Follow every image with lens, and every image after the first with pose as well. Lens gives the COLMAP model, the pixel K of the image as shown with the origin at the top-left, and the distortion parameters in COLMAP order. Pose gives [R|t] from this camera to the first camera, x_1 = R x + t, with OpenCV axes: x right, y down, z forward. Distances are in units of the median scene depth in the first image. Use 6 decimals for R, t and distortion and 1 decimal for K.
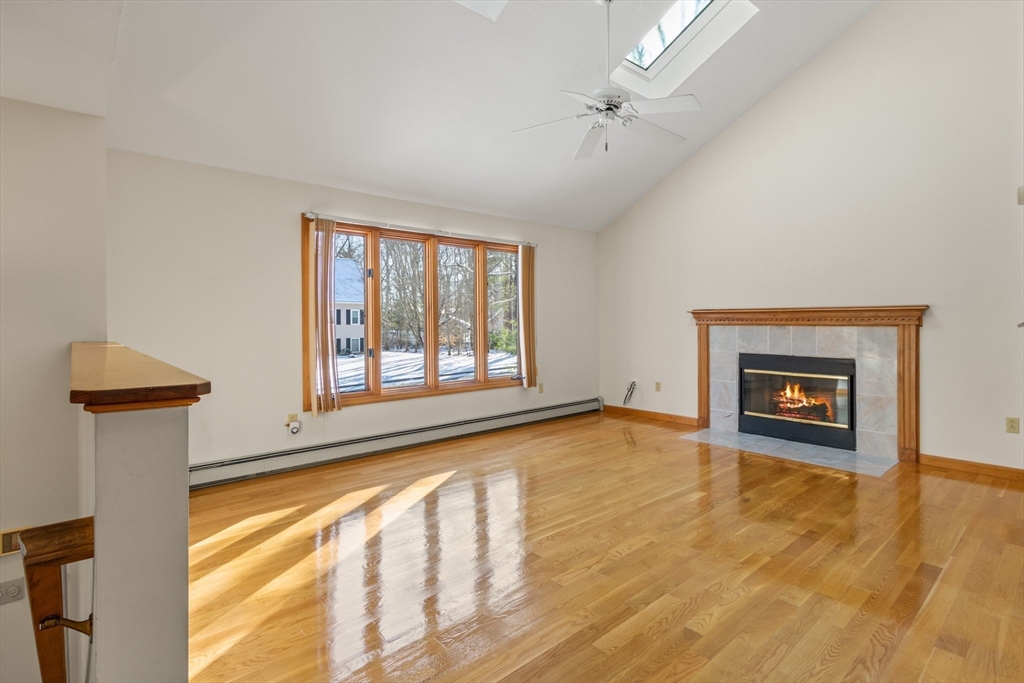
lens RADIAL K [[493.9, 0, 517.1], [0, 493.9, 320.1], [0, 0, 1]] dist [0.003047, 0.000618]
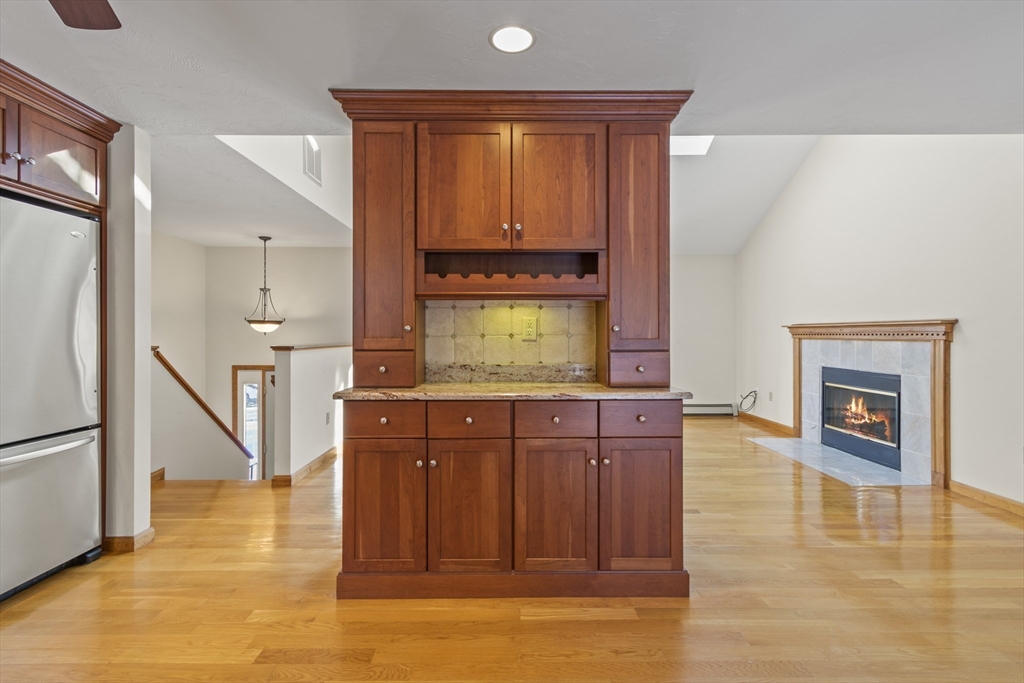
lens RADIAL K [[473.2, 0, 512.0], [0, 473.2, 334.1], [0, 0, 1]] dist [0.001225, -0.000074]
pose [[0.757578, 0.005596, -0.652720, 0.630218], [-0.004665, 0.999984, 0.003158, -0.000552], [0.652728, 0.000652, 0.757592, -0.165584]]
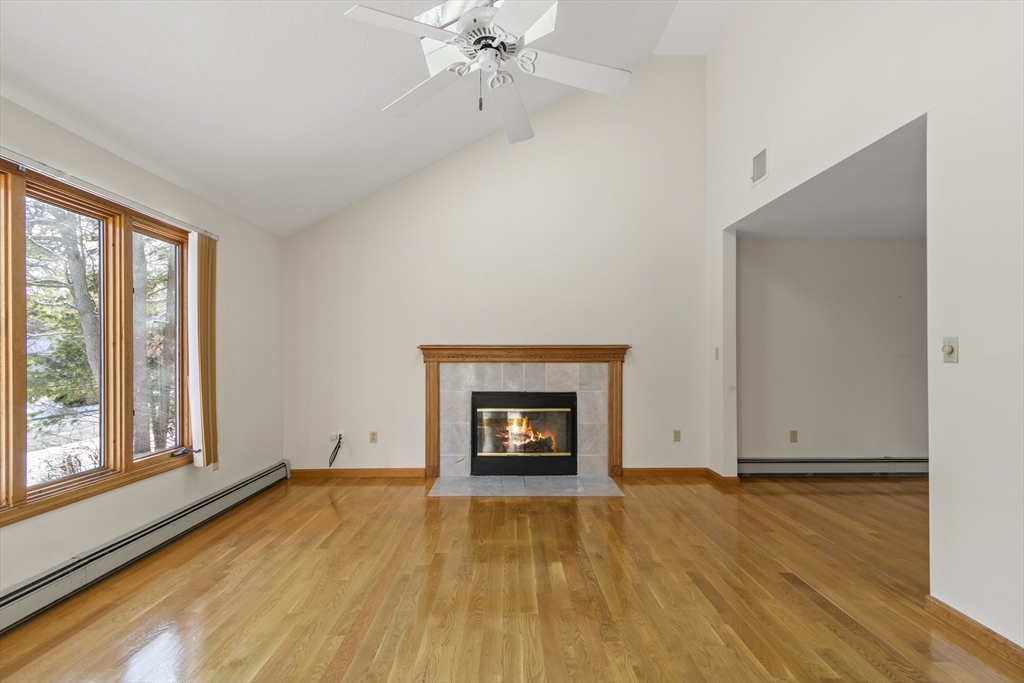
lens RADIAL K [[474.6, 0, 510.1], [0, 474.6, 351.8], [0, 0, 1]] dist [0.004494, 0.000229]
pose [[0.657524, 0.011716, 0.753343, -0.195920], [-0.002761, 0.999910, -0.013140, 0.002070], [-0.753429, 0.006560, 0.657497, 0.364260]]
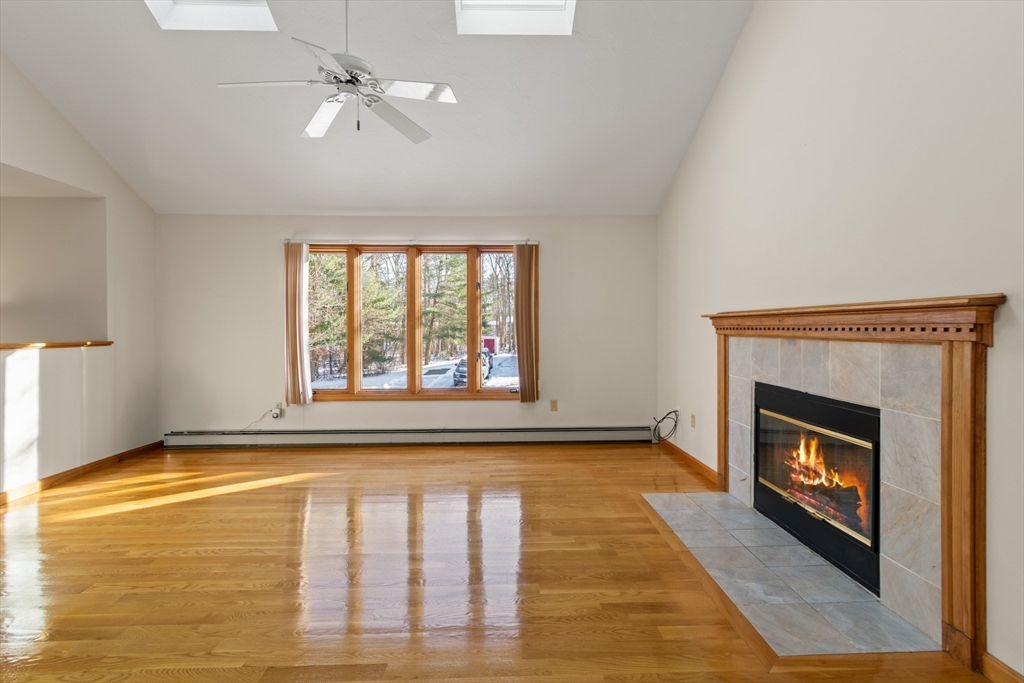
lens RADIAL K [[476.3, 0, 514.1], [0, 476.3, 330.2], [0, 0, 1]] dist [-0.000267, -0.000403]
pose [[0.773599, 0.007259, -0.633634, 0.621226], [-0.002375, 0.999961, 0.008556, -0.002557], [0.633671, -0.005114, 0.773586, 0.361426]]
